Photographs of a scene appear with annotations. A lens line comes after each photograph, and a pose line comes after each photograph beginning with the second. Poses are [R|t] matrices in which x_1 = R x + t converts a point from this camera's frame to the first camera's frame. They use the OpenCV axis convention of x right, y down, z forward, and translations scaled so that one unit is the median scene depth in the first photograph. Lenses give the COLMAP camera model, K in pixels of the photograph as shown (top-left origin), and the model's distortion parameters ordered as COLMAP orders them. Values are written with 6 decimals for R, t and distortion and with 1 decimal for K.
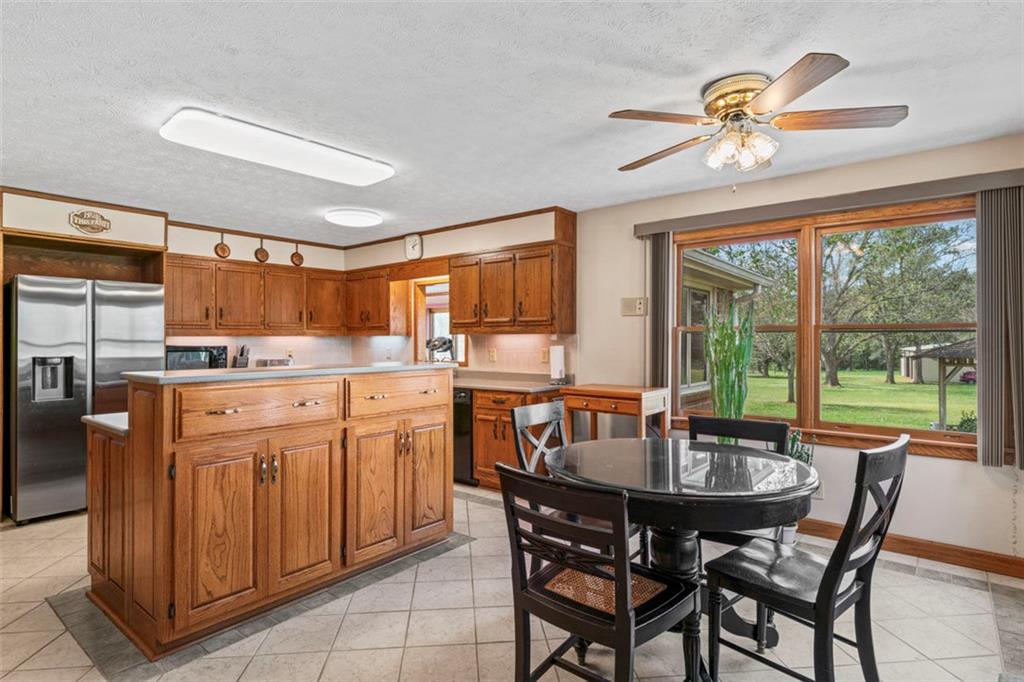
lens RADIAL K [[536.1, 0, 512.0], [0, 536.1, 341.0], [0, 0, 1]] dist [0.000971, 0.000109]
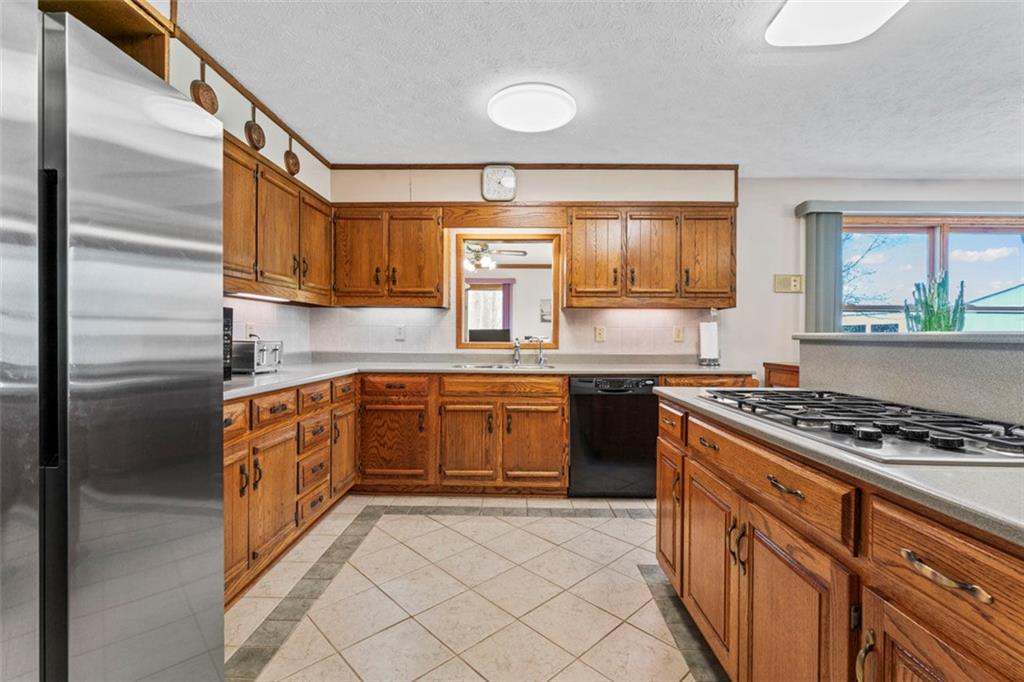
lens RADIAL K [[454.2, 0, 512.0], [0, 454.2, 341.0], [0, 0, 1]] dist [-0.000638, -0.000032]
pose [[0.784844, -0.001310, 0.619692, -0.557881], [-0.007583, 0.999903, 0.011717, 0.029320], [-0.619647, -0.013895, 0.784757, 0.520485]]
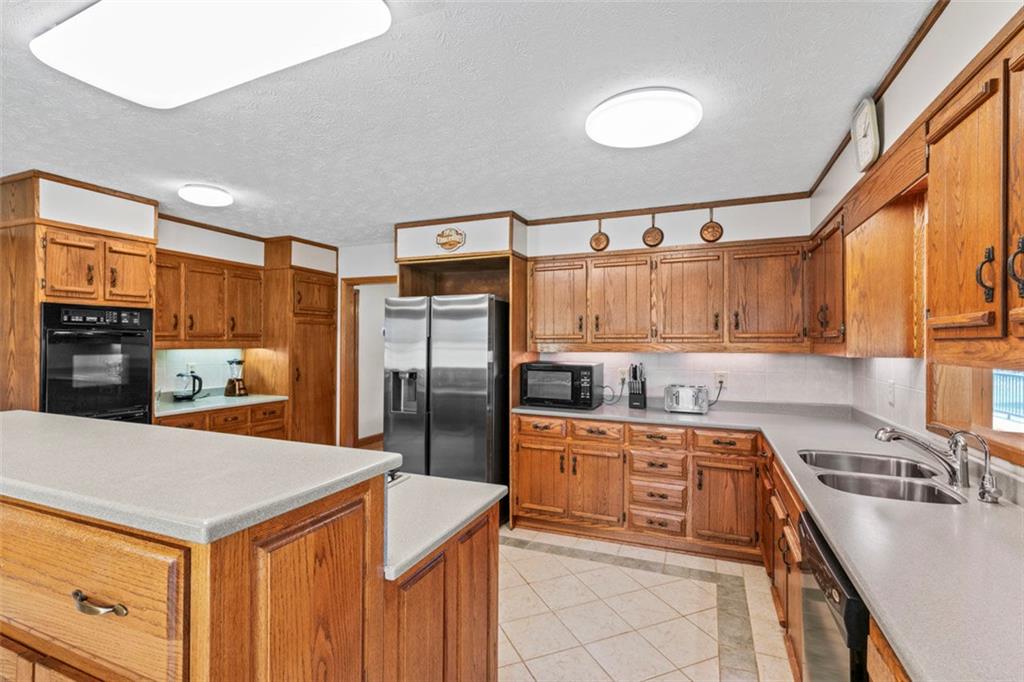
lens RADIAL K [[474.3, 0, 512.0], [0, 474.3, 341.0], [0, 0, 1]] dist [0.000663, -0.000066]
pose [[0.284598, -0.000675, -0.958647, 0.078483], [-0.006482, 0.999976, -0.002628, -0.022002], [0.958625, 0.006962, 0.284587, 0.663708]]
